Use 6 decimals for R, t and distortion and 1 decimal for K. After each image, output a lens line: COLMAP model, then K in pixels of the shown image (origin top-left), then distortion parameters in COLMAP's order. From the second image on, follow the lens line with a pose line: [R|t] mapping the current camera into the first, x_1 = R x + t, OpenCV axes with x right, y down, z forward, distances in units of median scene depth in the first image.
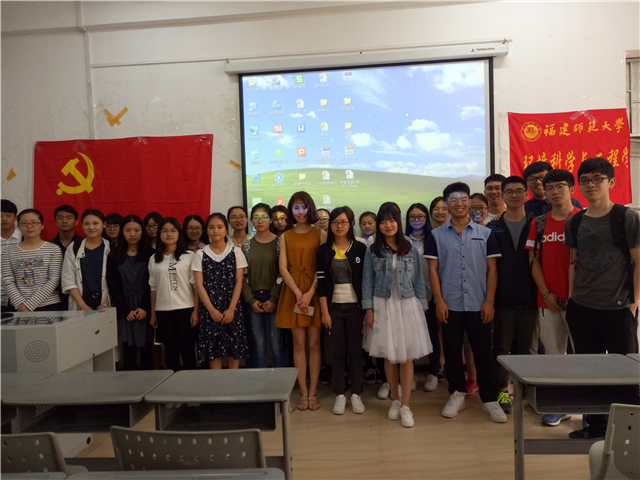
lens RADIAL K [[474.0, 0, 320.0], [0, 474.0, 240.0], [0, 0, 1]] dist [0.030720, -0.023414]
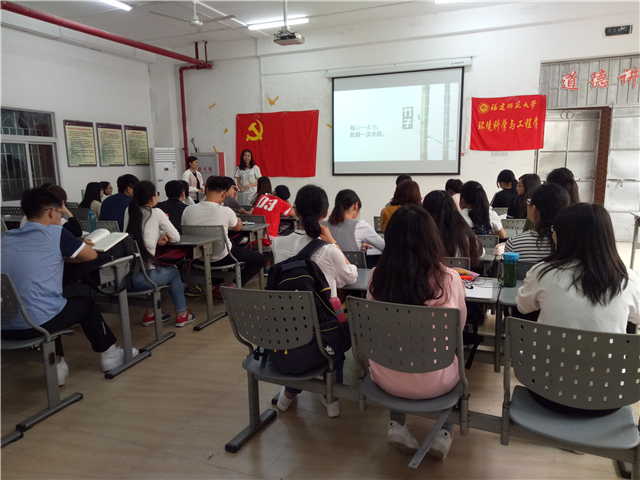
lens RADIAL K [[474.0, 0, 320.0], [0, 474.0, 240.0], [0, 0, 1]] dist [0.030720, -0.023414]
pose [[0.954580, 0.068357, -0.290008, 0.381212], [-0.027046, 0.989188, 0.144138, 0.024516], [0.296725, -0.129747, 0.946108, -0.912374]]
